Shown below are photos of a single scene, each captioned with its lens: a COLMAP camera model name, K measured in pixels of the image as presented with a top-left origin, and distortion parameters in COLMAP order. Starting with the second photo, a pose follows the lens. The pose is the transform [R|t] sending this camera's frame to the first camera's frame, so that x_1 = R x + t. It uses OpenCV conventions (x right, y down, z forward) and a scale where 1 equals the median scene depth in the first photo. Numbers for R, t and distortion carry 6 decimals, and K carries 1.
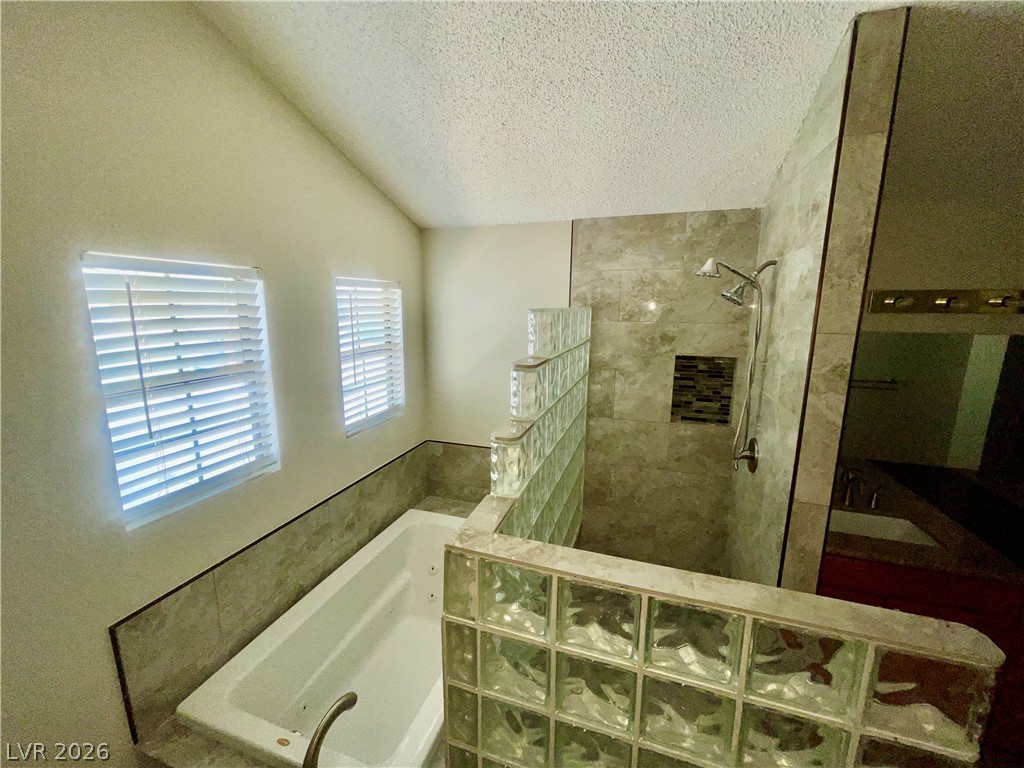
lens RADIAL K [[415.6, 0, 512.2], [0, 415.6, 382.3], [0, 0, 1]] dist [-0.003654, 0.000140]
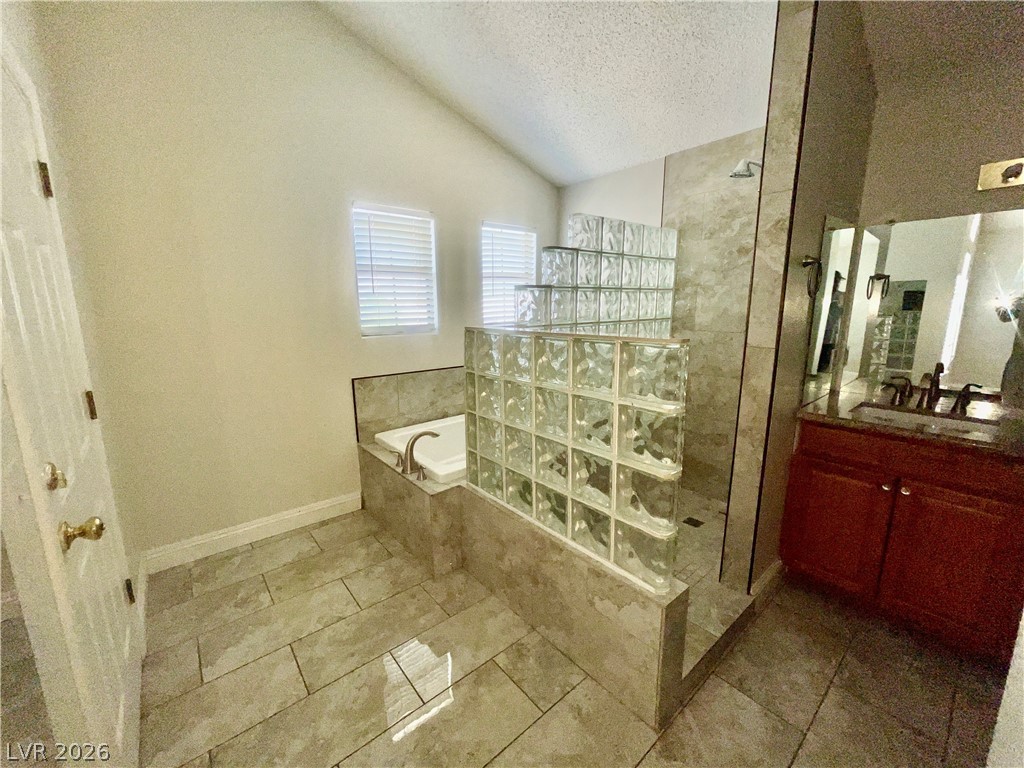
lens RADIAL K [[415.6, 0, 509.8], [0, 415.6, 383.8], [0, 0, 1]] dist [-0.003654, 0.000140]
pose [[0.853003, 0.087594, -0.514503, 0.430593], [-0.082288, 0.996057, 0.033152, 0.246039], [0.515378, 0.014059, 0.856848, -0.217897]]
